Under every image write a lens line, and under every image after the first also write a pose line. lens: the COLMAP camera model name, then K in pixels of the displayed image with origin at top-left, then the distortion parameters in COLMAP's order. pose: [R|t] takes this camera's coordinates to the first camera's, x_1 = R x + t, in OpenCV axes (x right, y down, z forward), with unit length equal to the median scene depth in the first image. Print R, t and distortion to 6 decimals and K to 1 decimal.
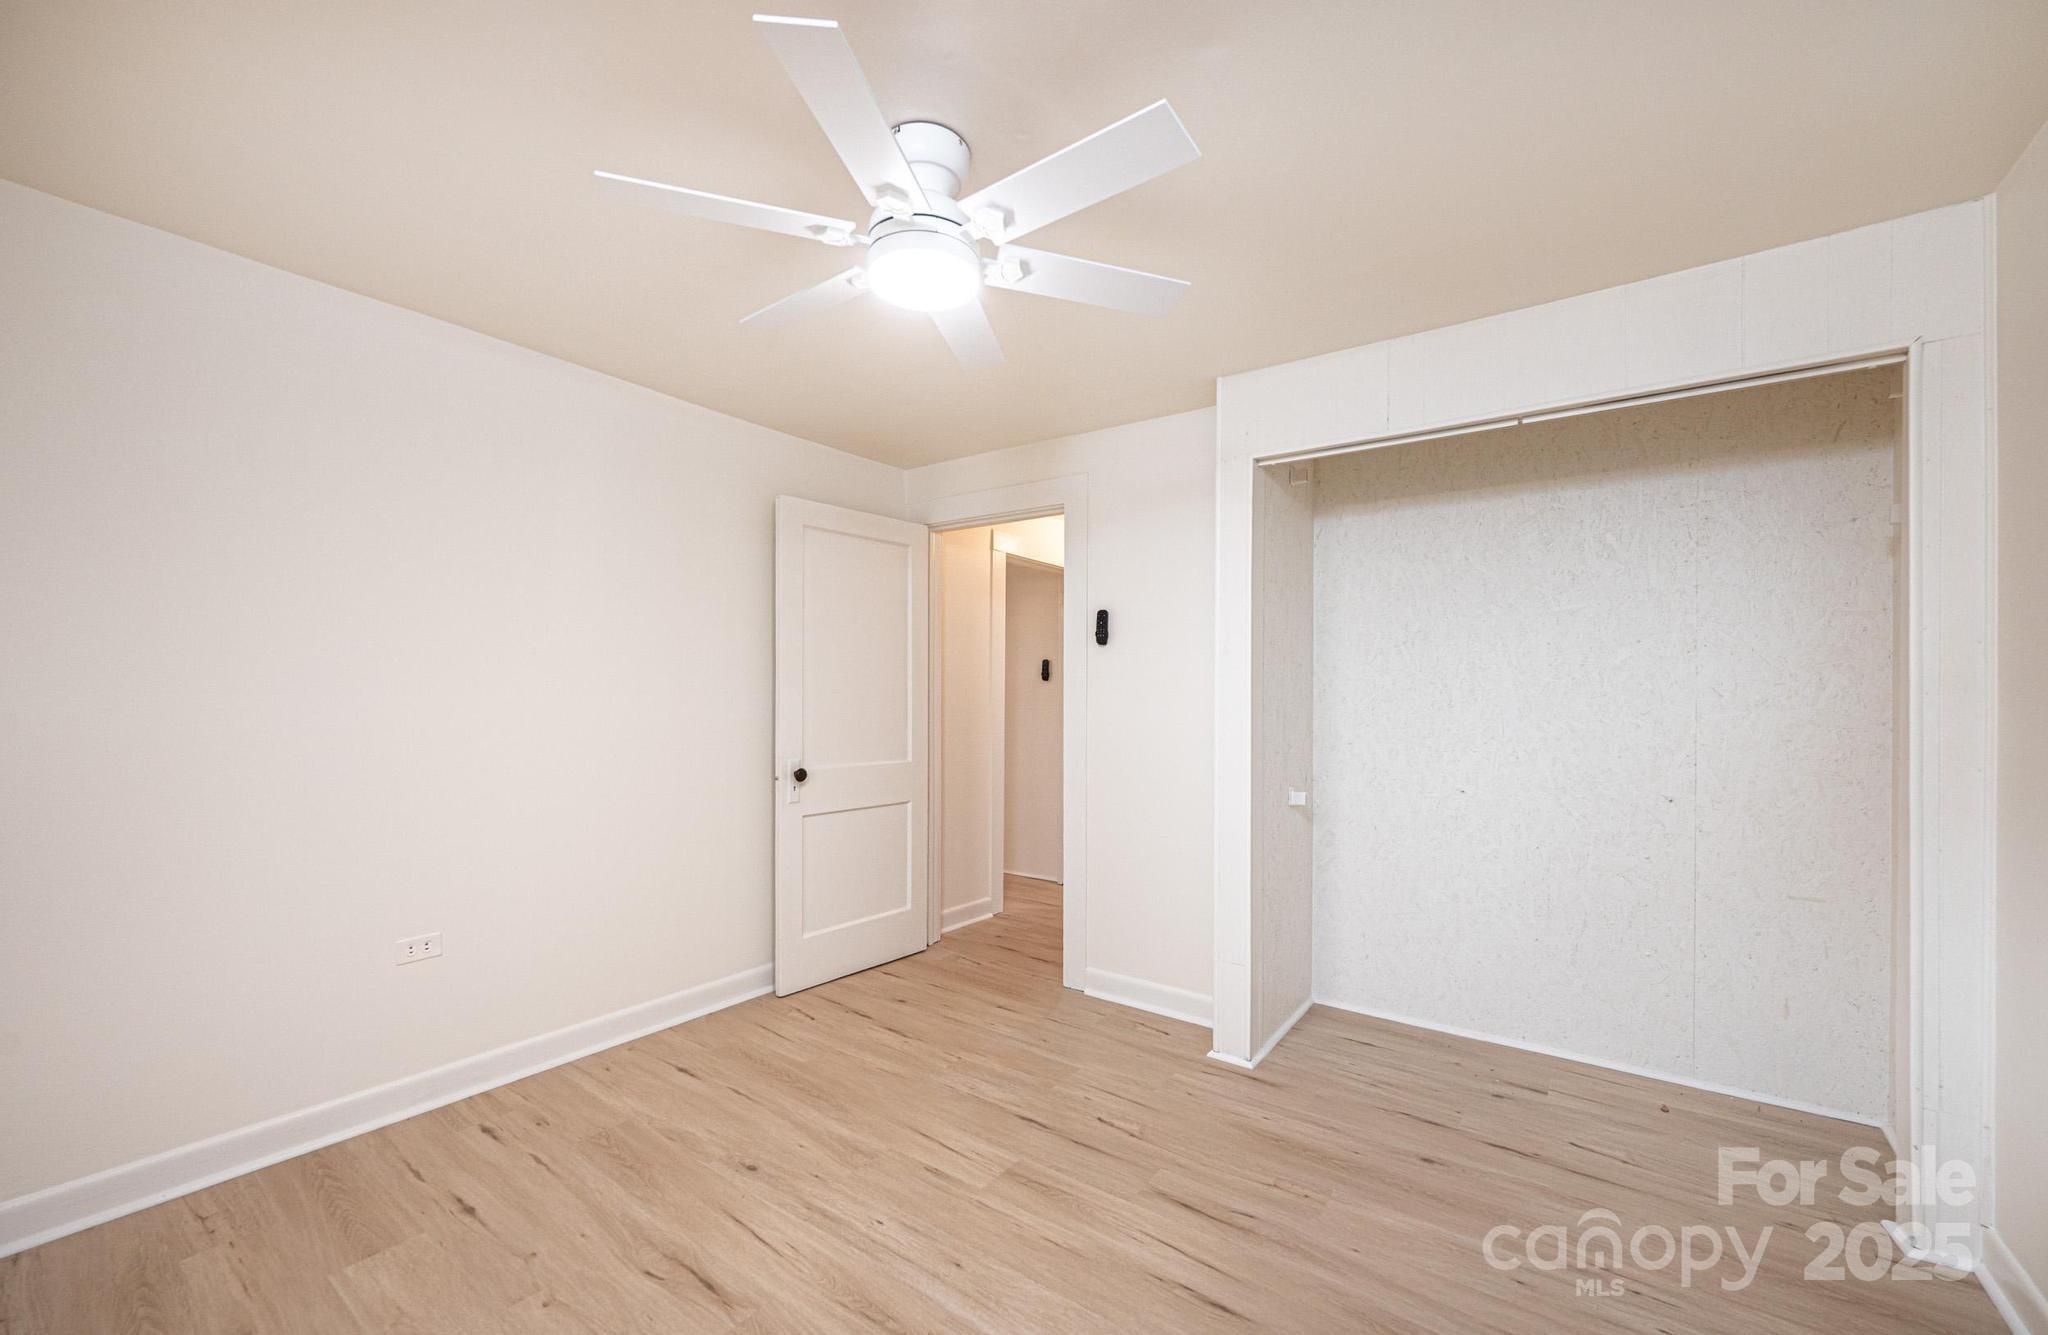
lens RADIAL K [[810.2, 0, 1021.6], [0, 810.2, 698.2], [0, 0, 1]] dist [-0.001591, -0.000153]
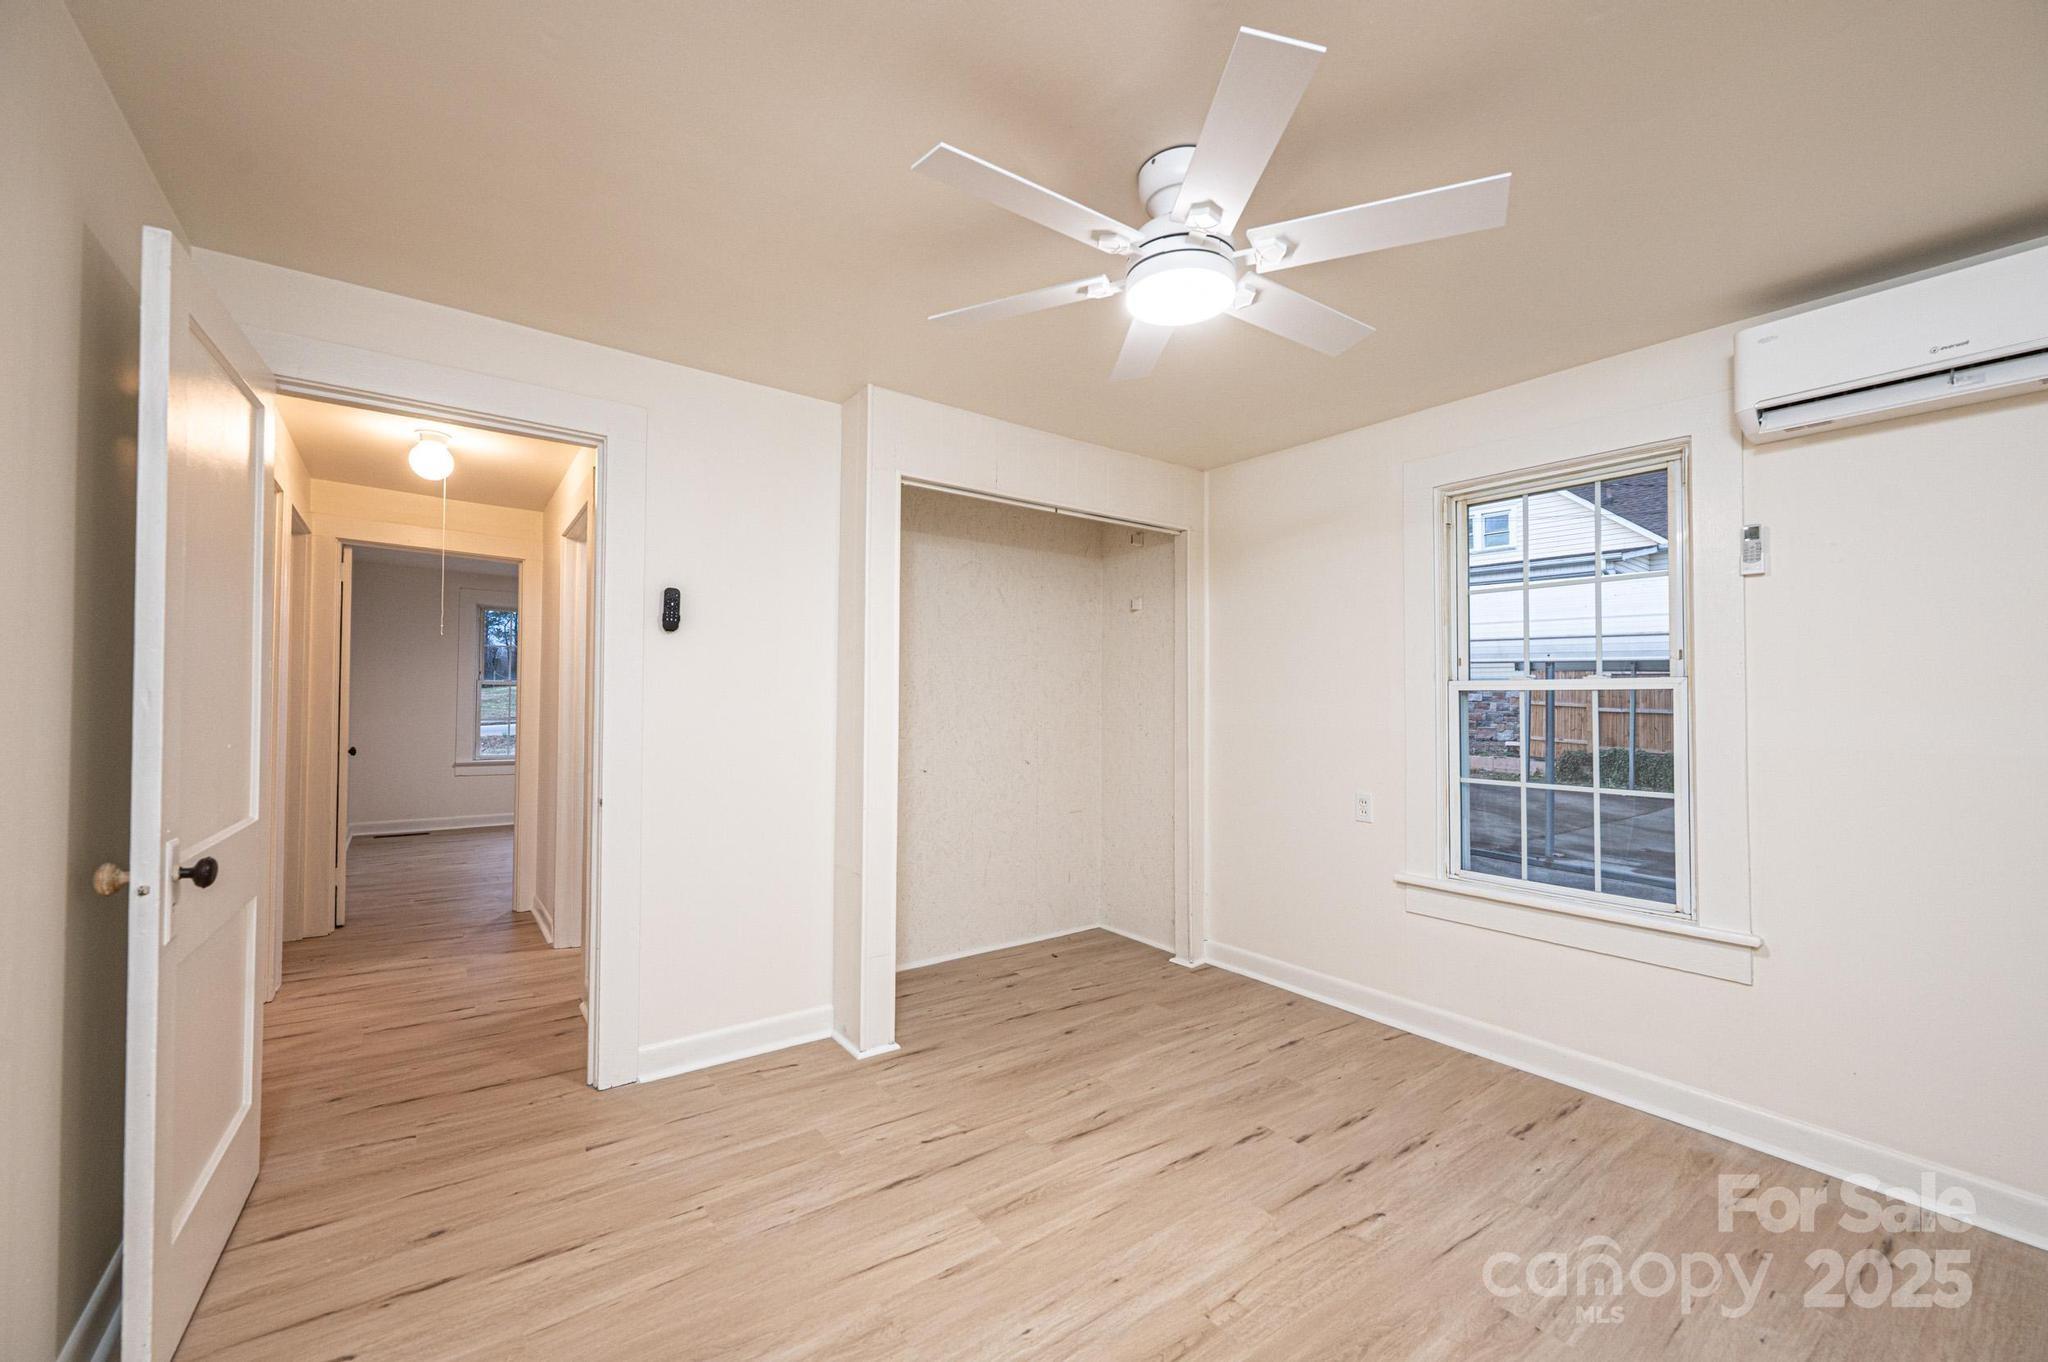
lens RADIAL K [[813.0, 0, 1023.2], [0, 813.0, 684.1], [0, 0, 1]] dist [-0.000955, 0.000083]
pose [[0.298455, 0.012414, 0.954343, -0.766270], [-0.005386, 0.999921, -0.011322, -0.009480], [-0.954409, -0.001761, 0.298498, 0.586058]]
